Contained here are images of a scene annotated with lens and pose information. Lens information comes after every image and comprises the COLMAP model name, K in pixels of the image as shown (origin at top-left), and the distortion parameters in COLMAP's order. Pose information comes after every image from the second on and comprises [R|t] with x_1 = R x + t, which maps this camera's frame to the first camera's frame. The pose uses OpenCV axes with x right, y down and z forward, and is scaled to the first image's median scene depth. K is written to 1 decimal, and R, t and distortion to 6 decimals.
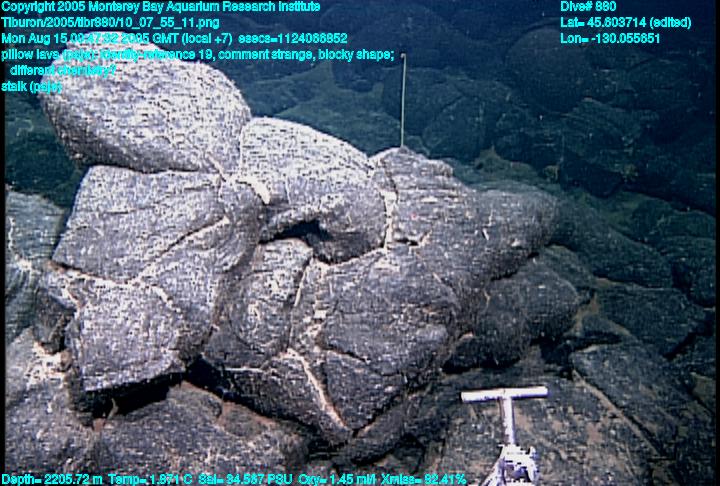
lens RADIAL K [[639.4, 0, 360.3], [0, 639.4, 258.6], [0, 0, 1]] dist [0.032831, 0.015641]
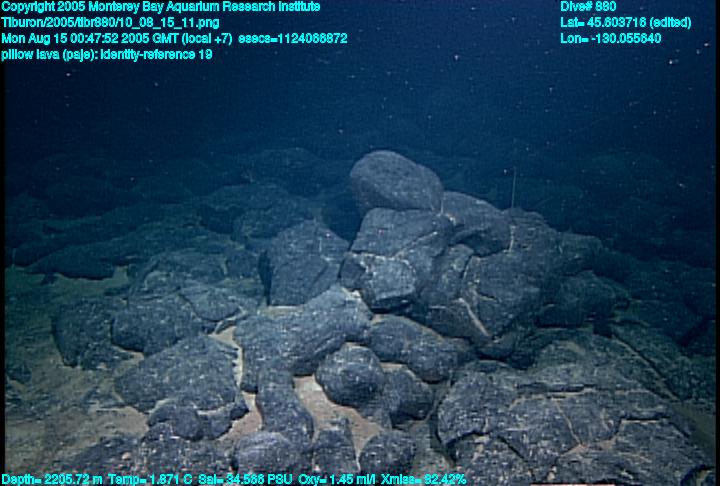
lens RADIAL K [[639.4, 0, 360.3], [0, 639.4, 258.6], [0, 0, 1]] dist [0.032831, 0.015641]
pose [[0.989958, 0.039602, -0.135698, -0.158123], [-0.064116, 0.981325, -0.181355, 0.418457], [0.125982, 0.188234, 0.974010, -1.084036]]
